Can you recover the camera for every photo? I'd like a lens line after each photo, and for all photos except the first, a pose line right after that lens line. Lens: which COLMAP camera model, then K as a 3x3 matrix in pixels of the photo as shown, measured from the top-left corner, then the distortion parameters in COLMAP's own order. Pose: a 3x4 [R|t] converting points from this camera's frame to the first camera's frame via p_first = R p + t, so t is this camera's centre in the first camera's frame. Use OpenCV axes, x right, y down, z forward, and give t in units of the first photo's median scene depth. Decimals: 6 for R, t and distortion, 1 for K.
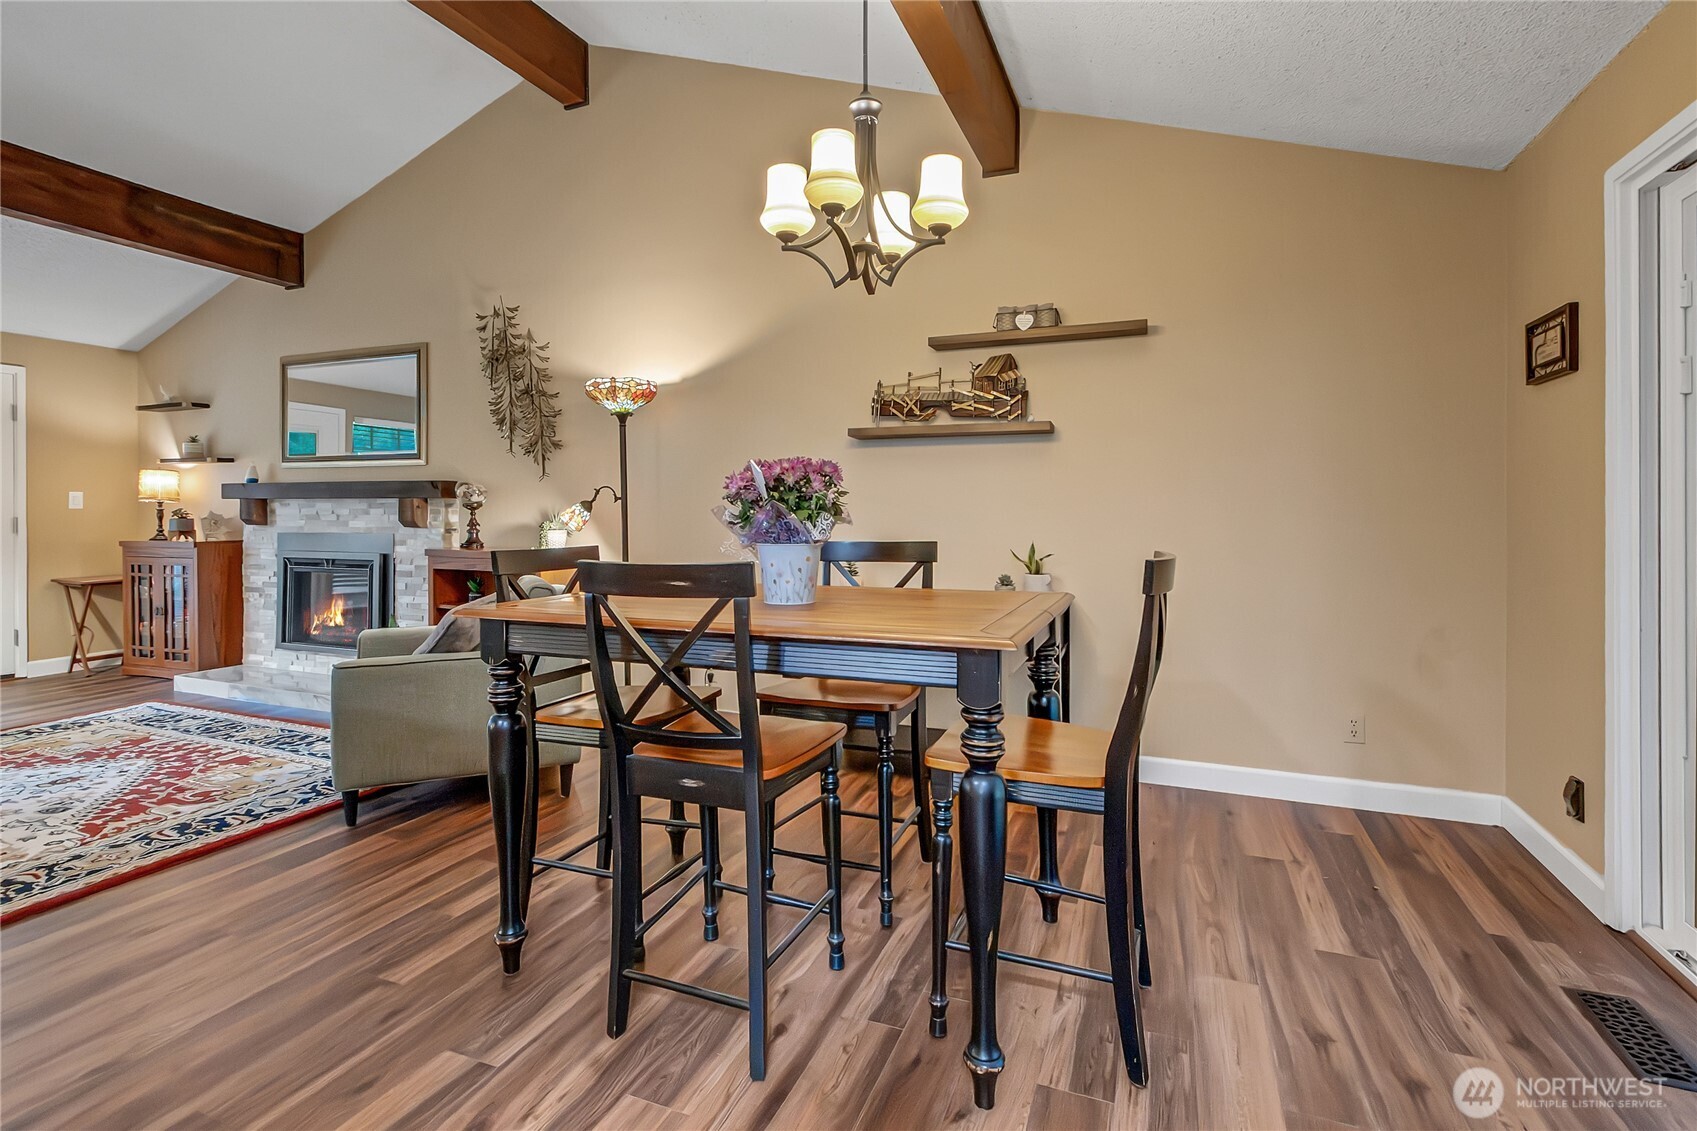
lens RADIAL K [[798.2, 0, 870.4], [0, 798.2, 525.6], [0, 0, 1]] dist [0.010000, -0.005760]
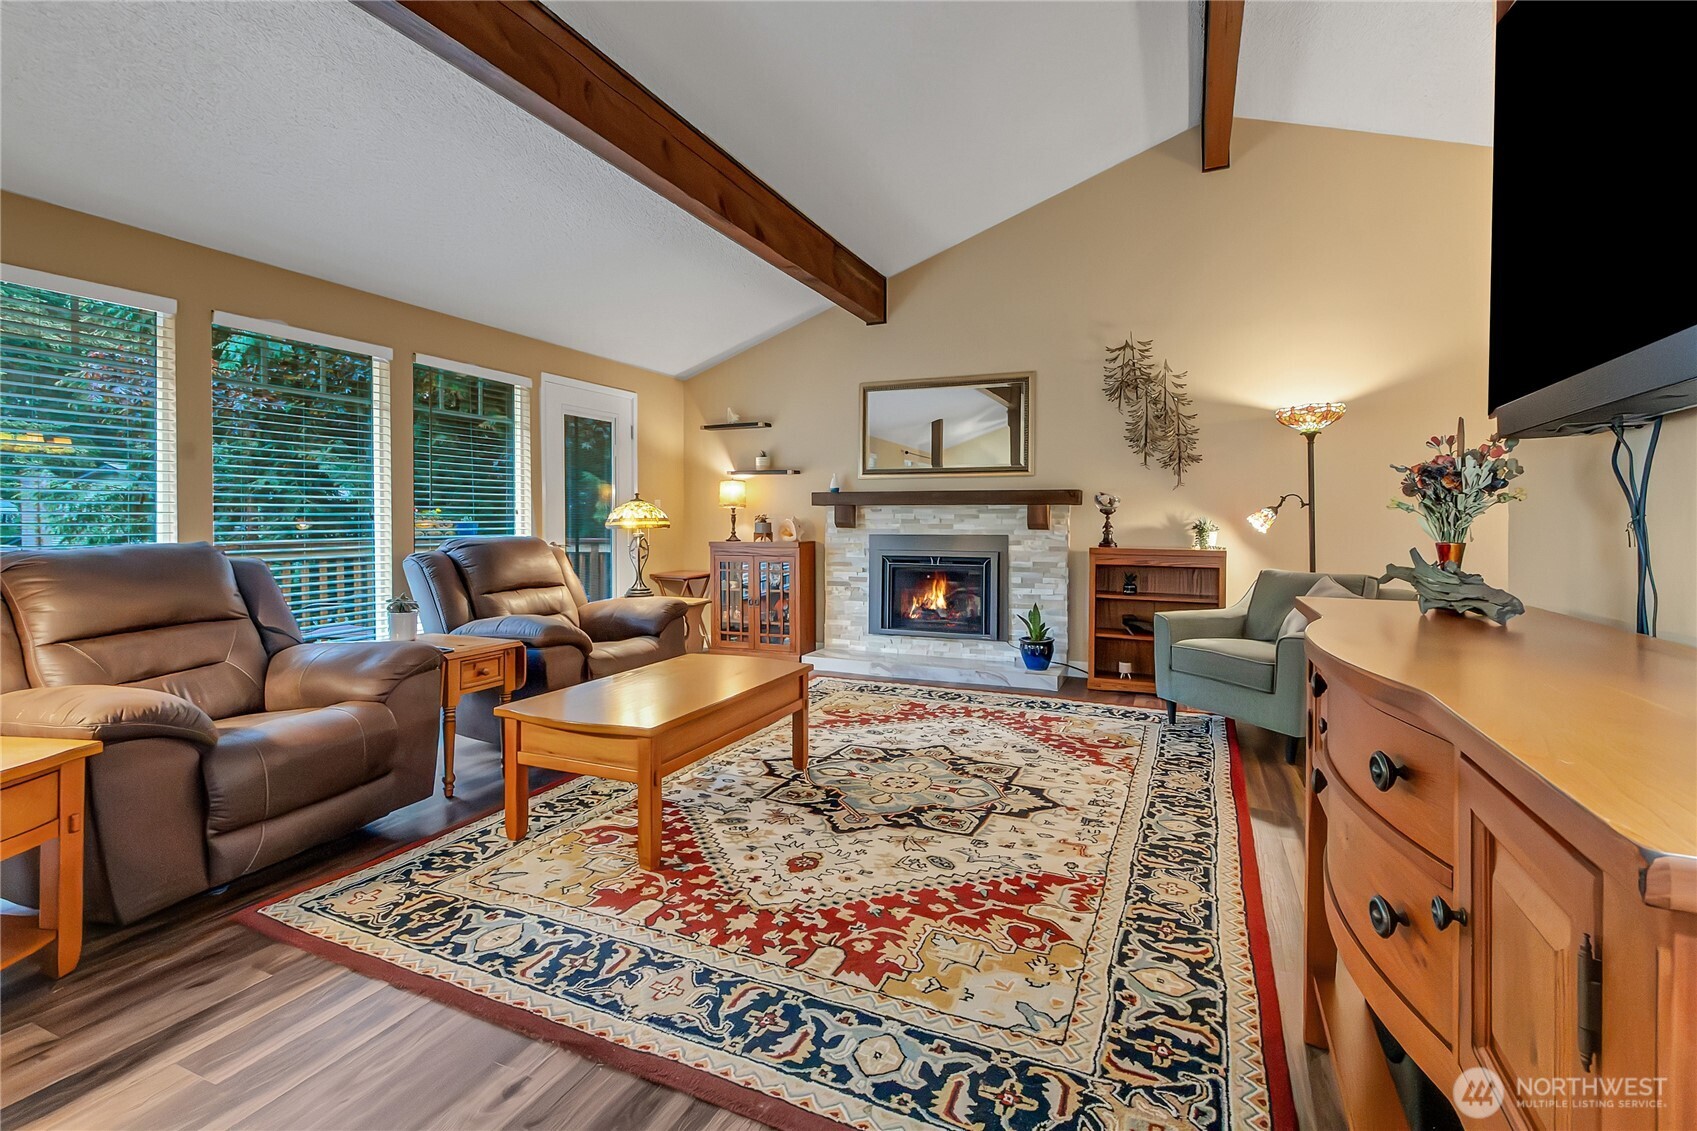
lens RADIAL K [[798.2, 0, 873.3], [0, 798.2, 525.7], [0, 0, 1]] dist [0.010000, -0.005760]
pose [[0.999309, -0.002220, -0.037094, -0.697657], [0.002118, 0.999994, -0.002776, -0.000460], [0.037100, 0.002696, 0.999308, -0.161201]]
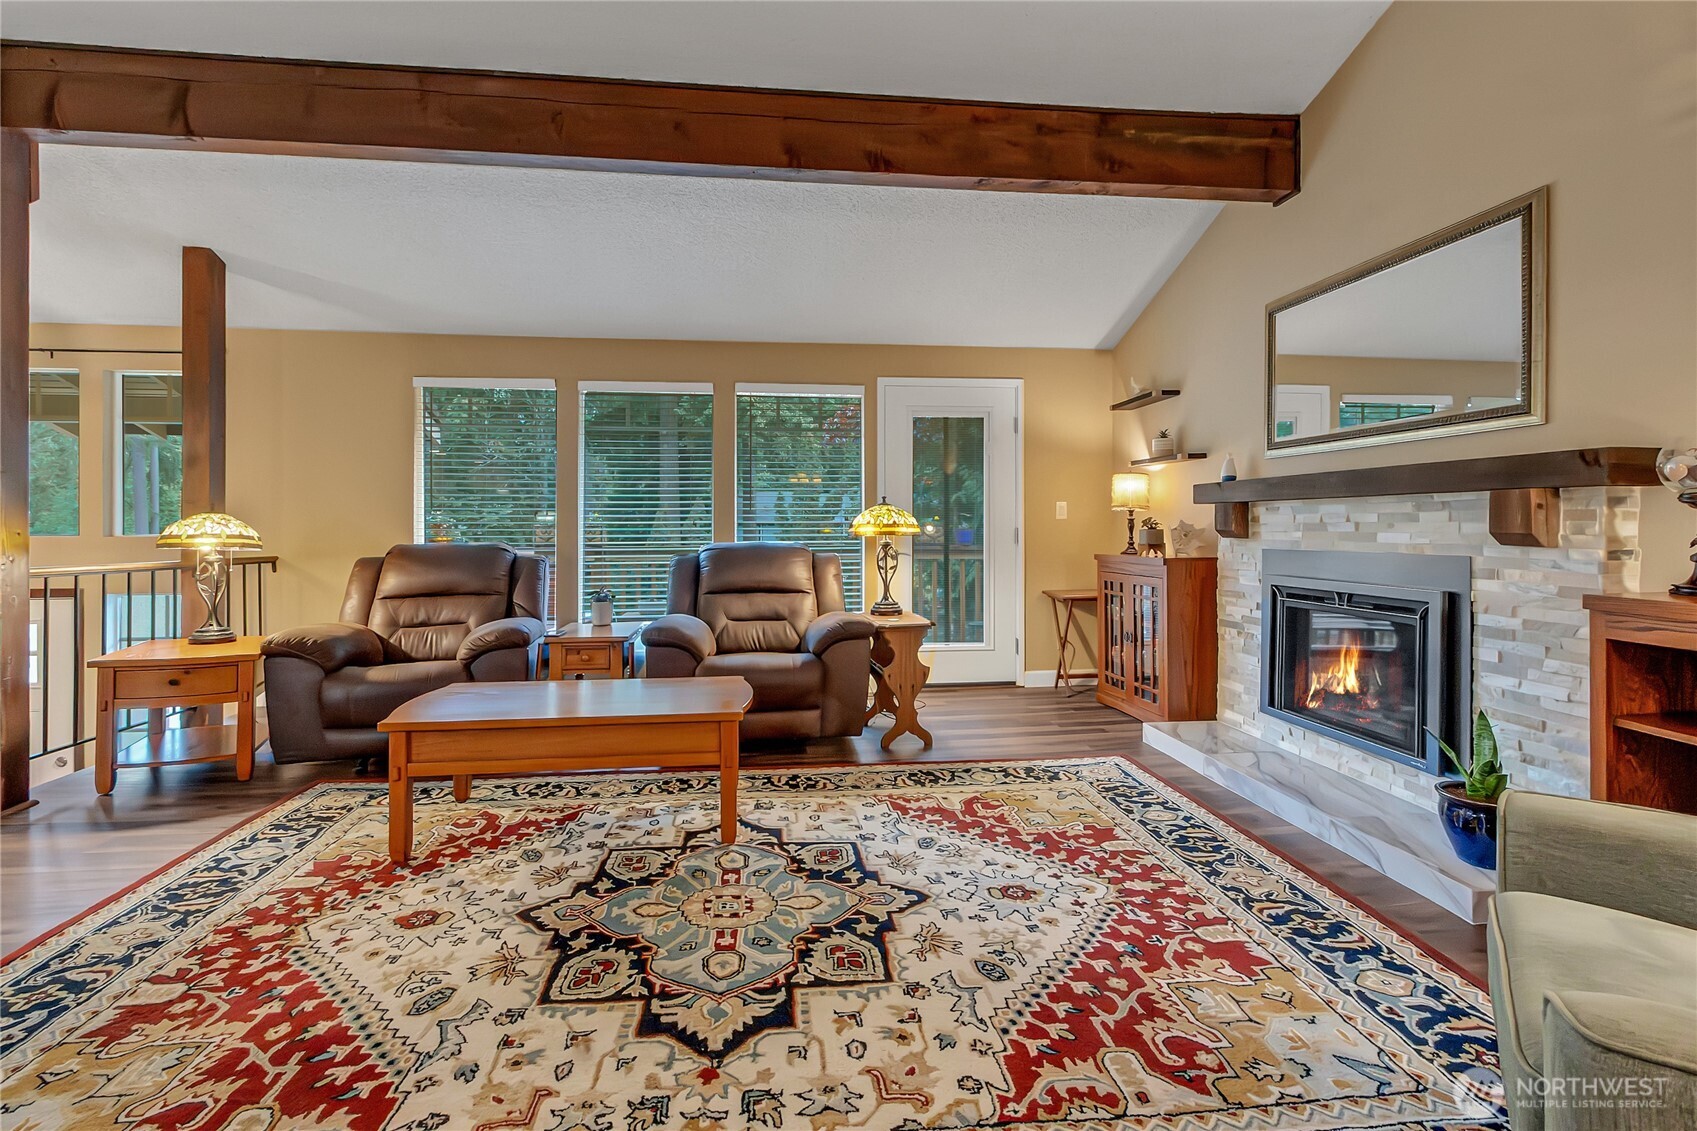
lens RADIAL K [[798.2, 0, 803.4], [0, 798.2, 528.0], [0, 0, 1]] dist [0.010000, -0.005760]
pose [[0.435953, -0.002263, -0.899967, -0.281167], [-0.006424, 0.999964, -0.005626, -0.003249], [0.899947, 0.008234, 0.435922, 0.326625]]
